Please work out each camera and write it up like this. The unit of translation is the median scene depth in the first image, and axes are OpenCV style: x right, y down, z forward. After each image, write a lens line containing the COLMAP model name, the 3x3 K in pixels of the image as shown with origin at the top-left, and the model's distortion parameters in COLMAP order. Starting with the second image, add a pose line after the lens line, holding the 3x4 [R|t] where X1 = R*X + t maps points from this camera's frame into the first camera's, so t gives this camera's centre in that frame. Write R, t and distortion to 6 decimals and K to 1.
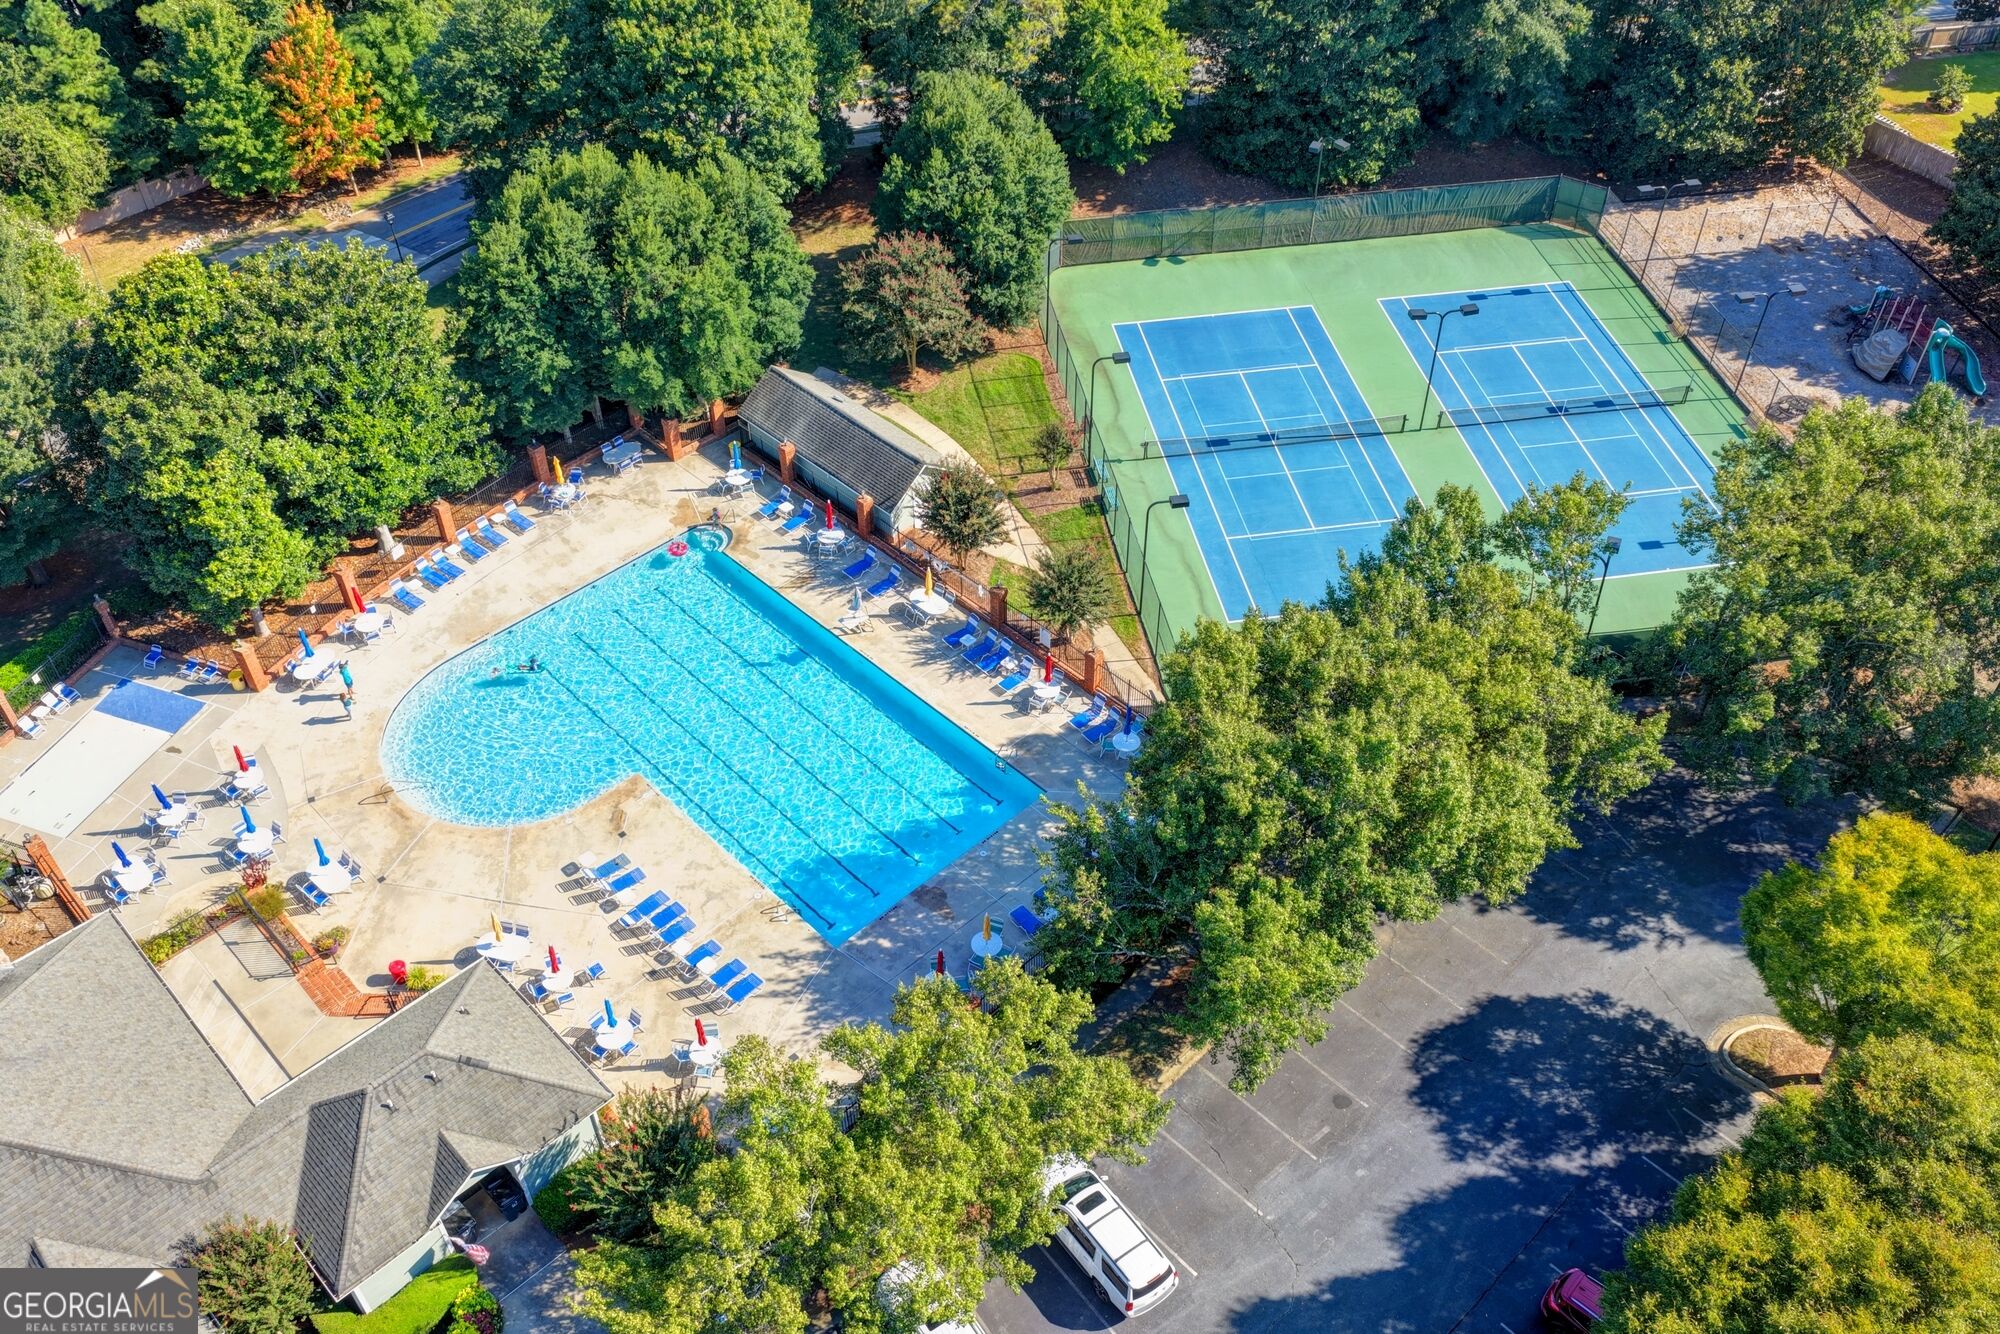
lens RADIAL K [[1672.5, 0, 997.9], [0, 1672.5, 660.8], [0, 0, 1]] dist [-0.017433, 0.044773]
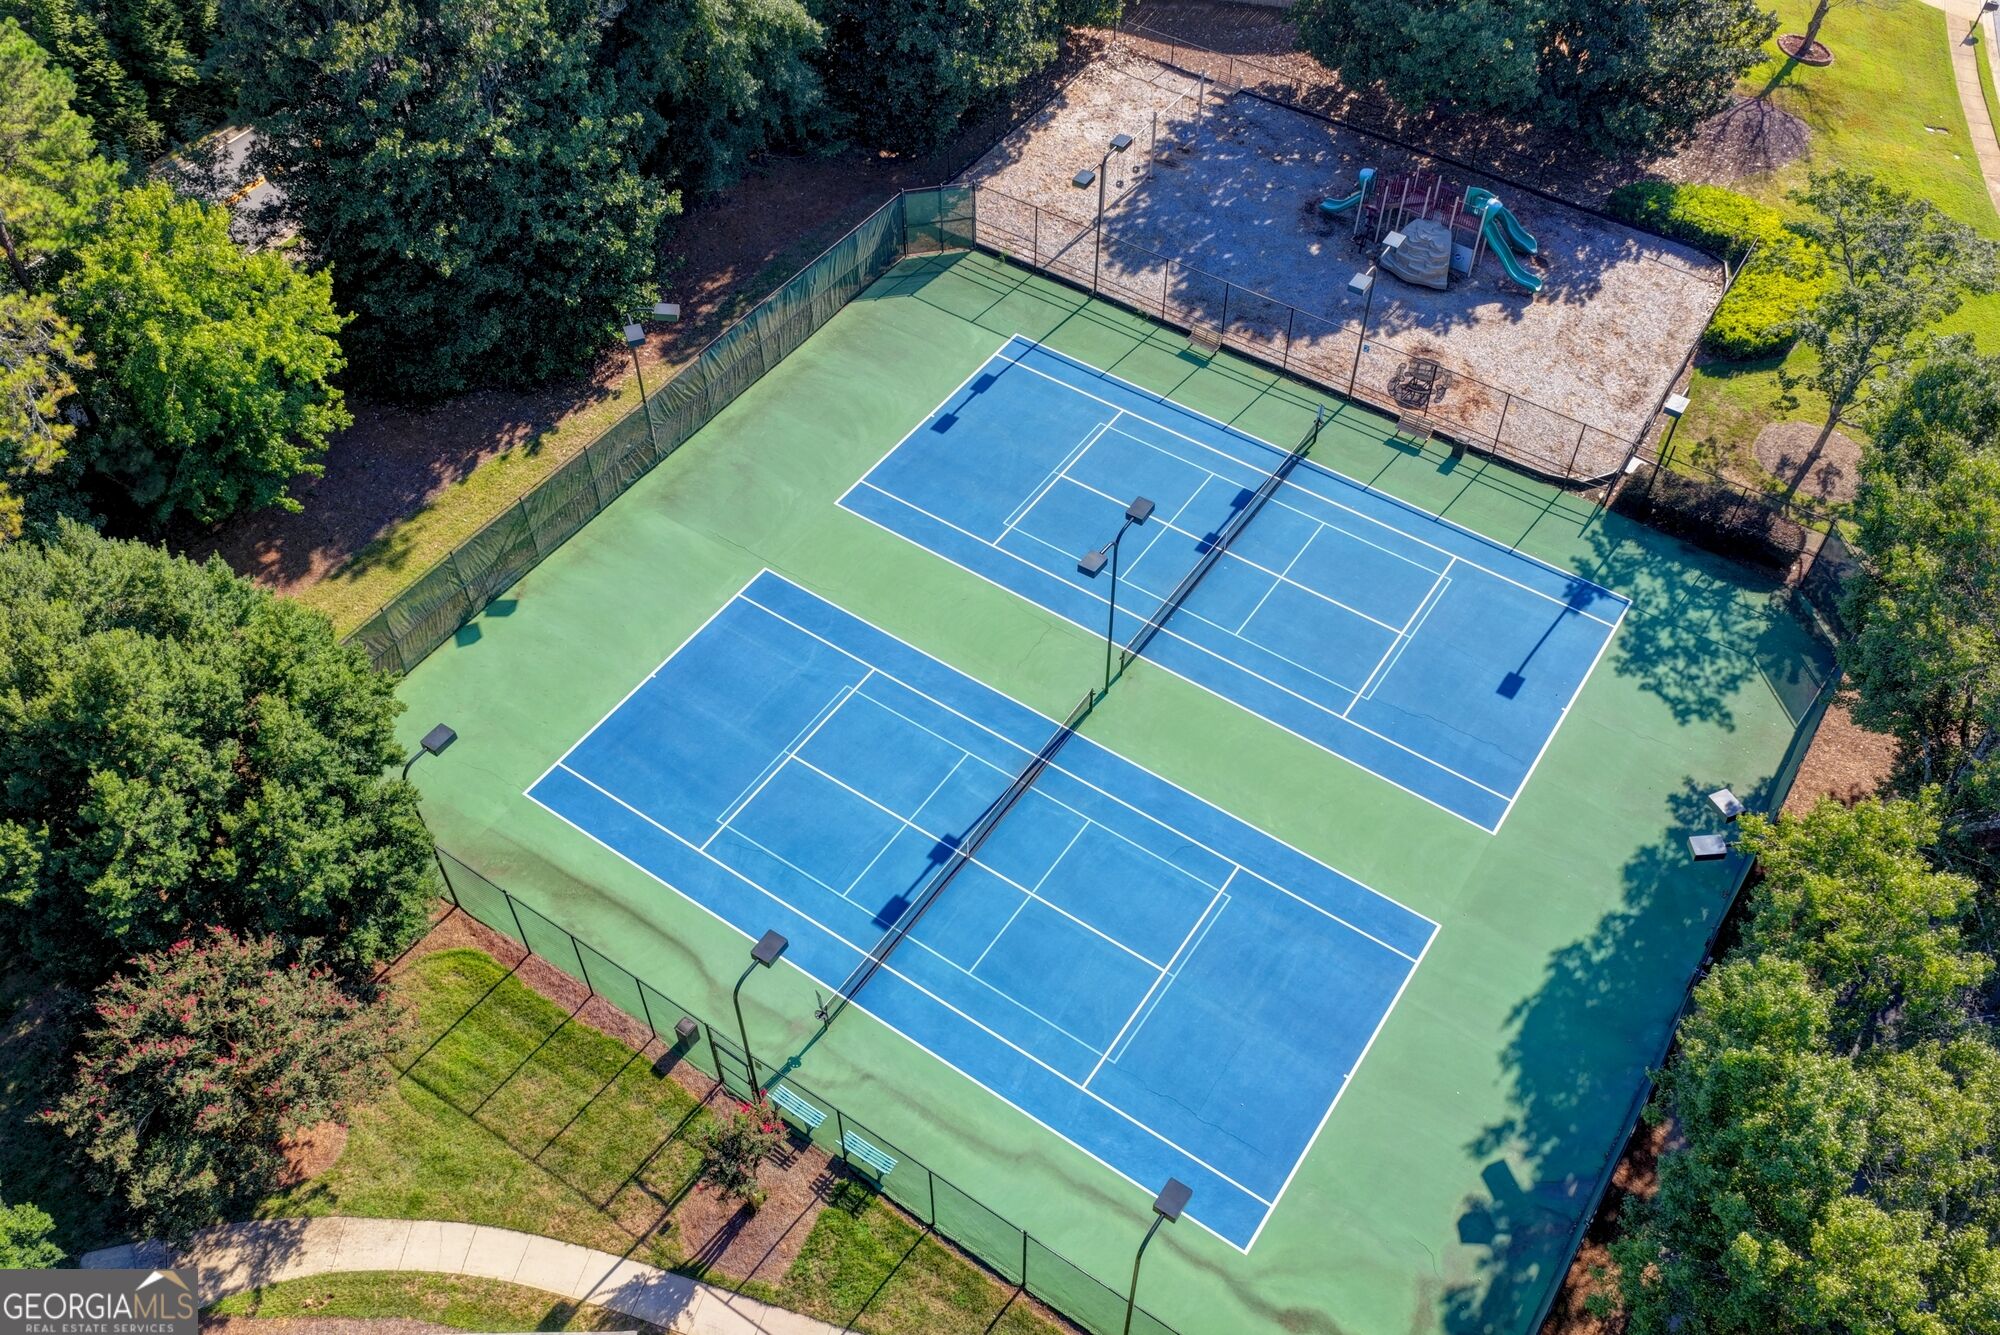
lens RADIAL K [[1672.5, 0, 997.9], [0, 1672.5, 661.3], [0, 0, 1]] dist [-0.017433, 0.044773]
pose [[0.690722, -0.543764, 0.476681, -0.073445], [0.493930, 0.836237, 0.238204, -0.348790], [-0.528144, 0.070915, 0.846188, 0.543451]]
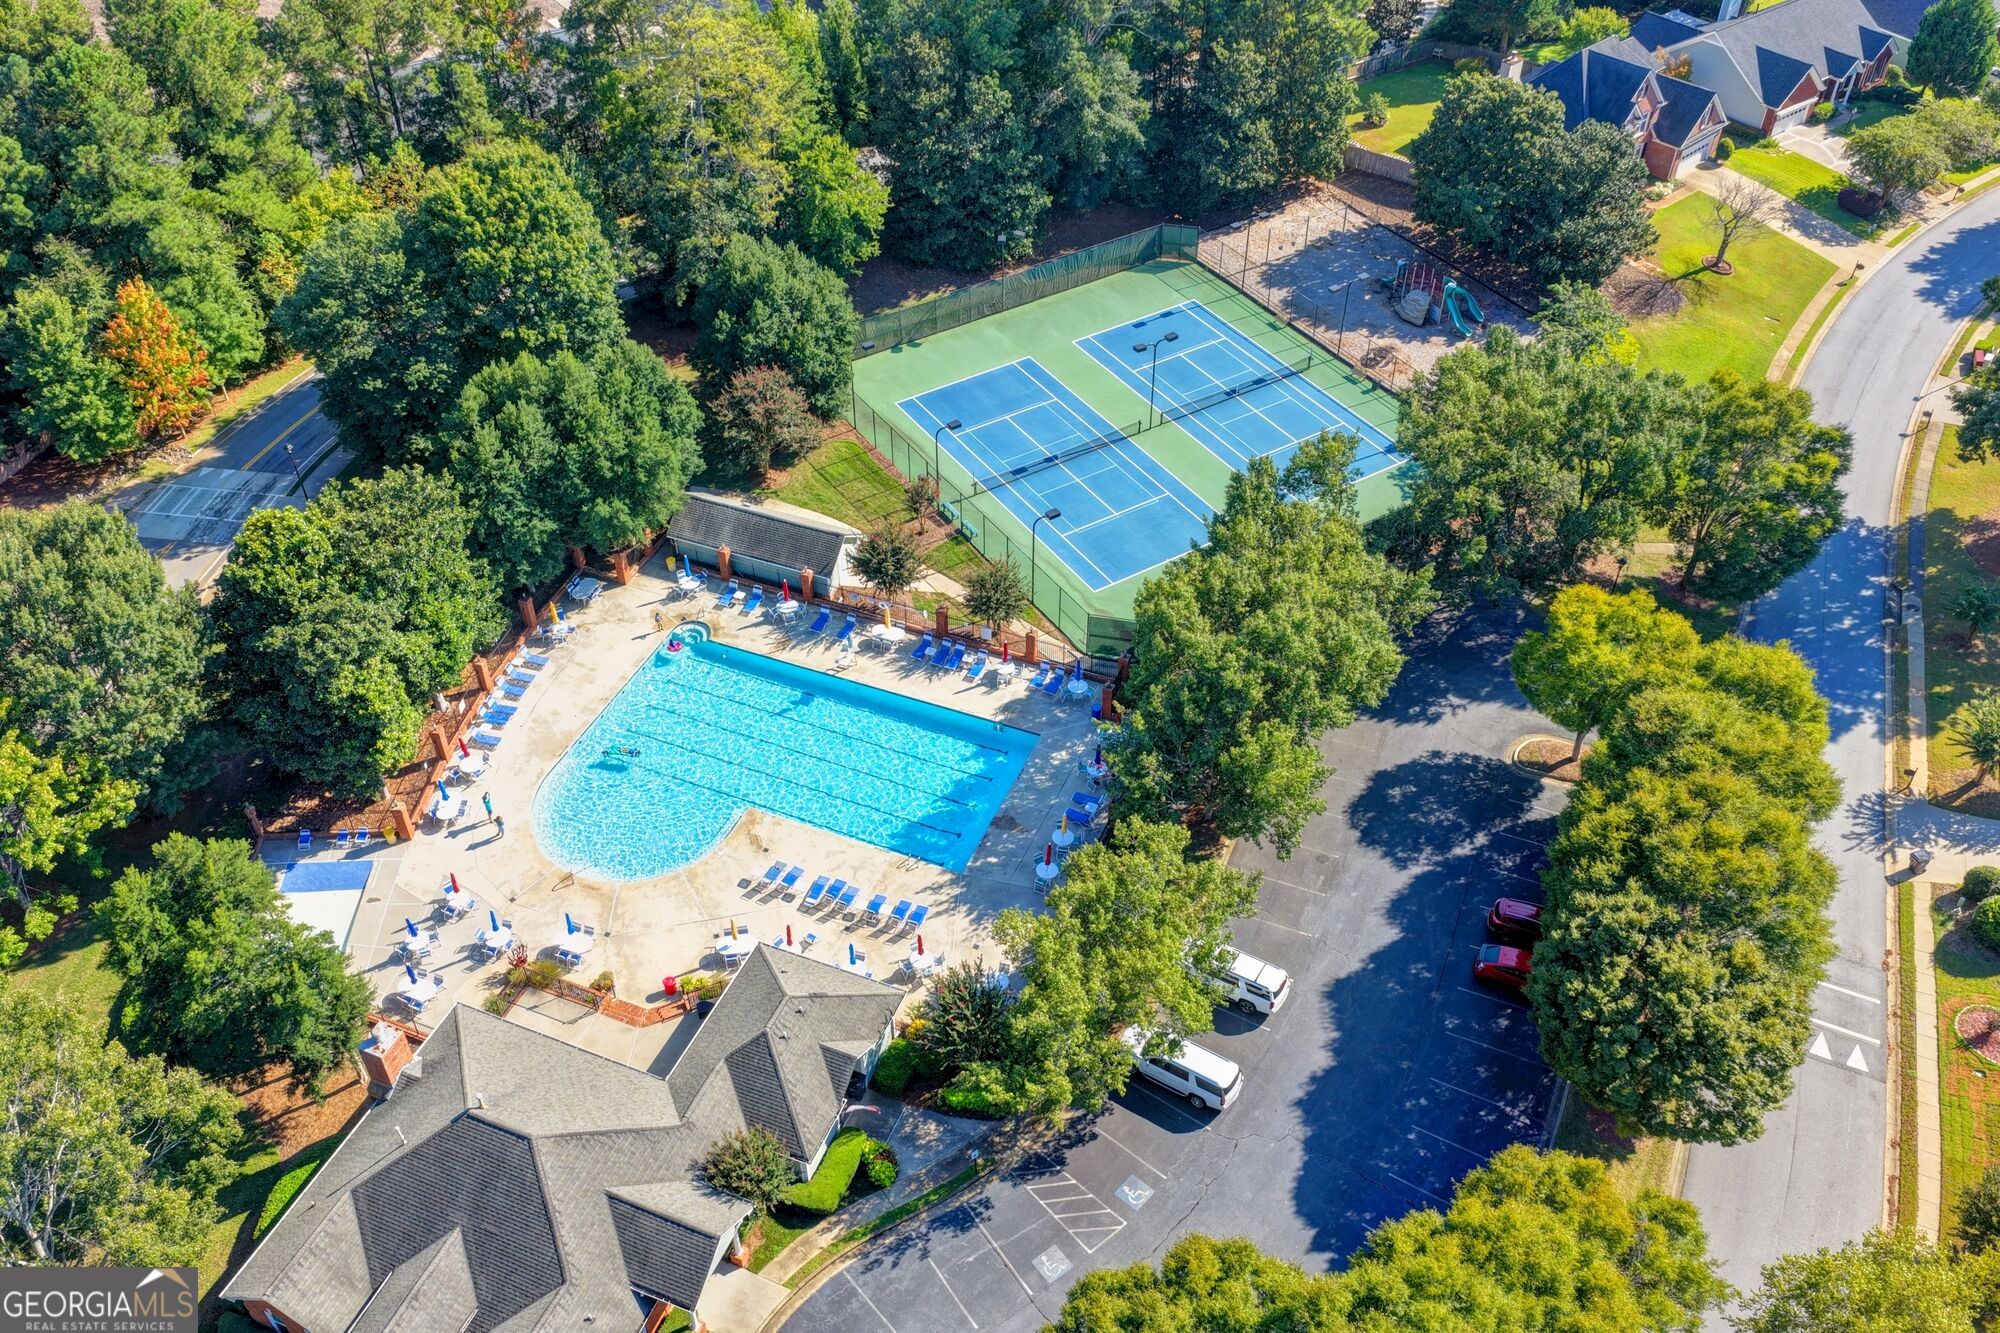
lens RADIAL K [[1672.5, 0, 997.9], [0, 1672.5, 660.3], [0, 0, 1]] dist [-0.017433, 0.044773]
pose [[0.919694, -0.260789, 0.293517, -0.345467], [0.268526, 0.963165, 0.014382, -0.009582], [-0.286456, 0.065590, 0.955846, -0.285958]]
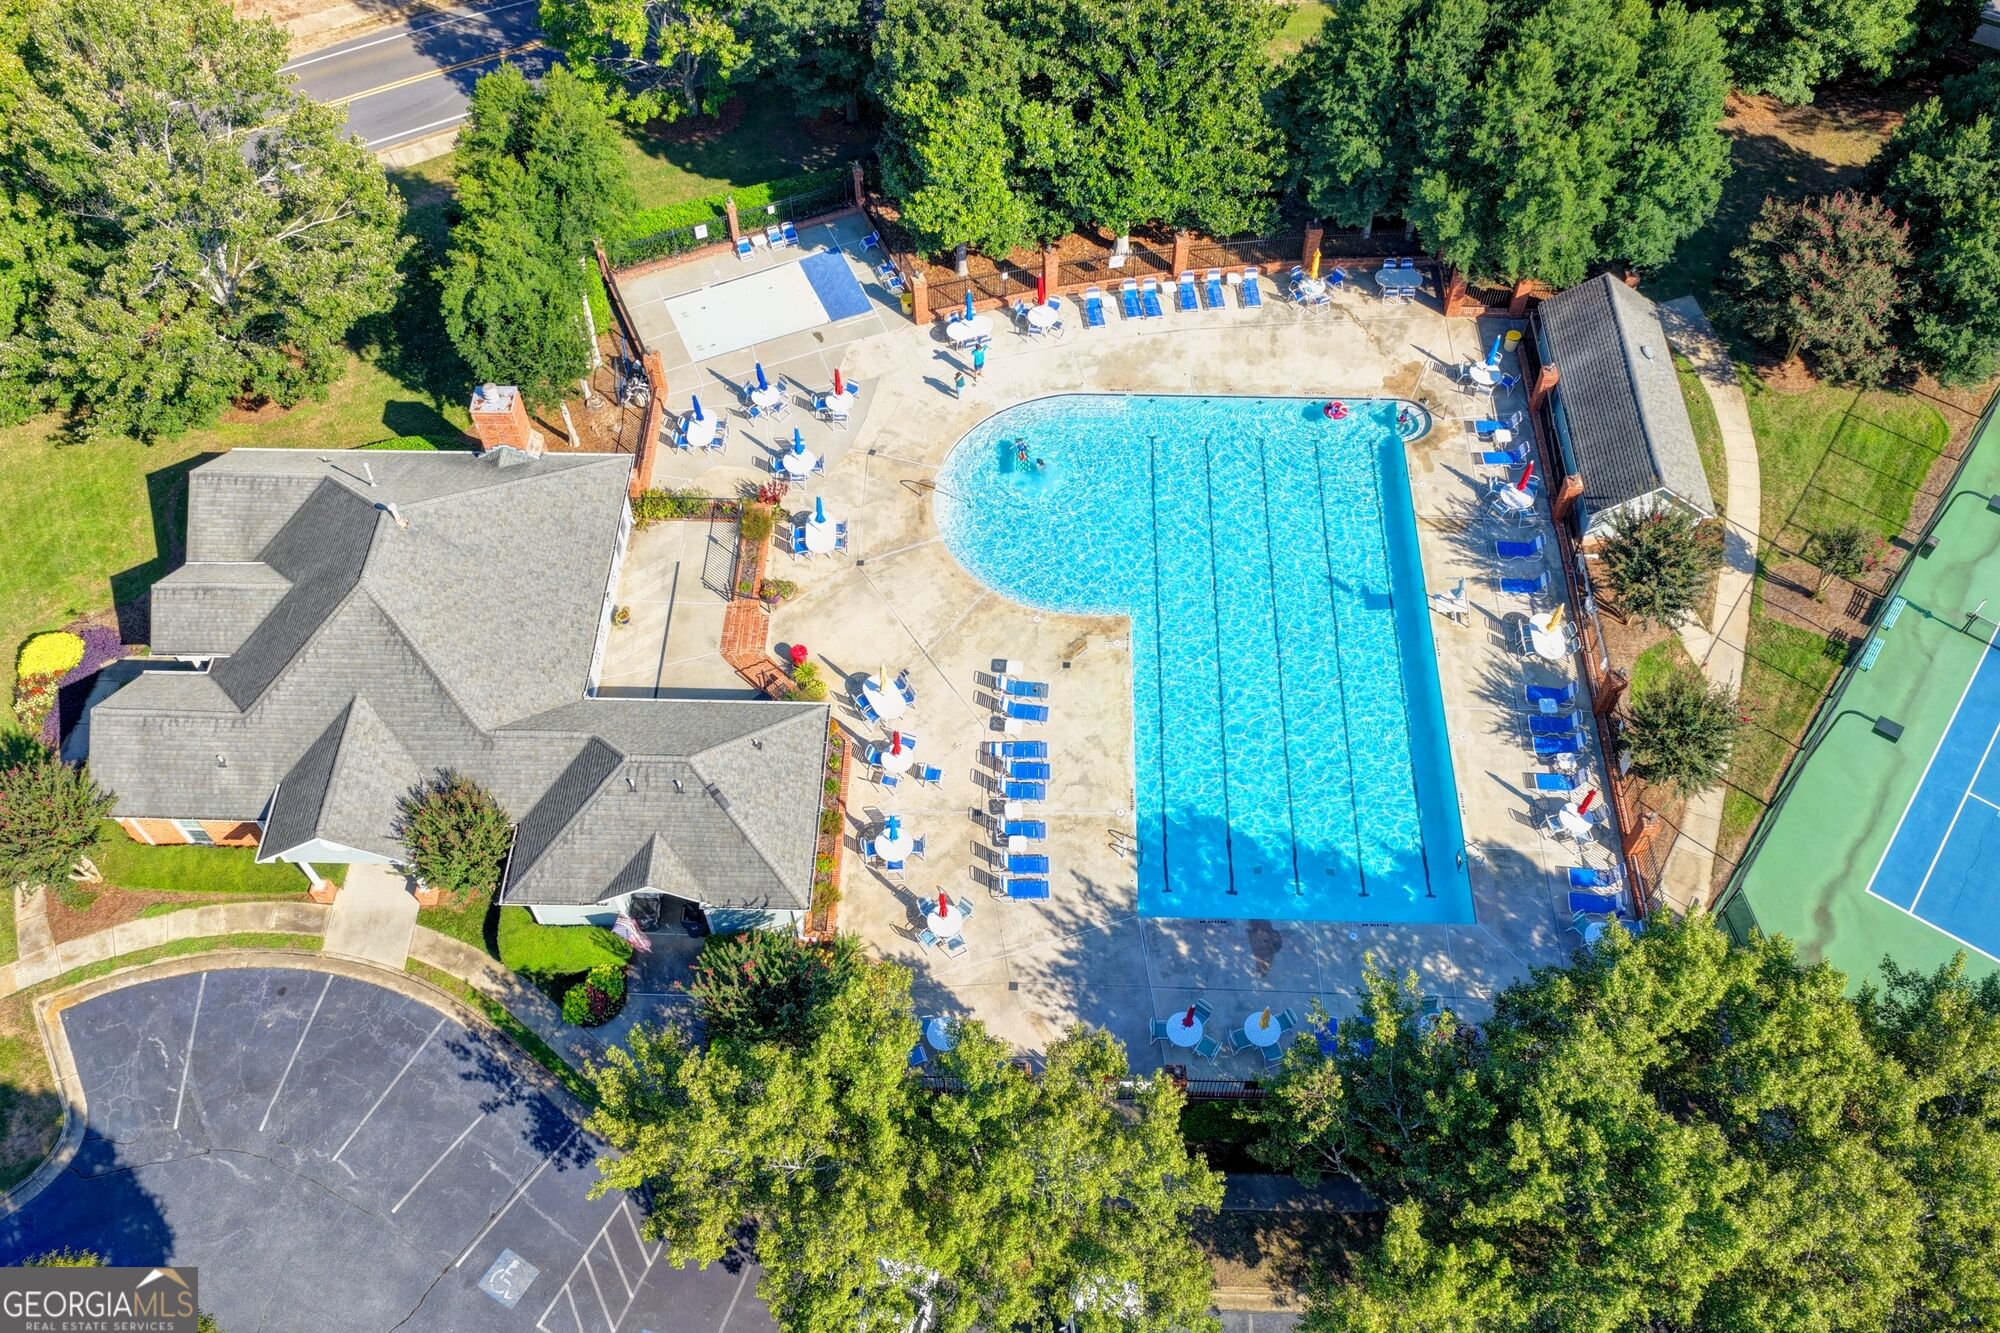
lens RADIAL K [[1672.5, 0, 997.9], [0, 1672.5, 660.3], [0, 0, 1]] dist [-0.017433, 0.044773]
pose [[0.696974, 0.585230, -0.414406, 0.112987], [-0.486962, 0.810478, 0.325567, -0.155465], [0.526398, -0.025112, 0.849867, 0.160426]]
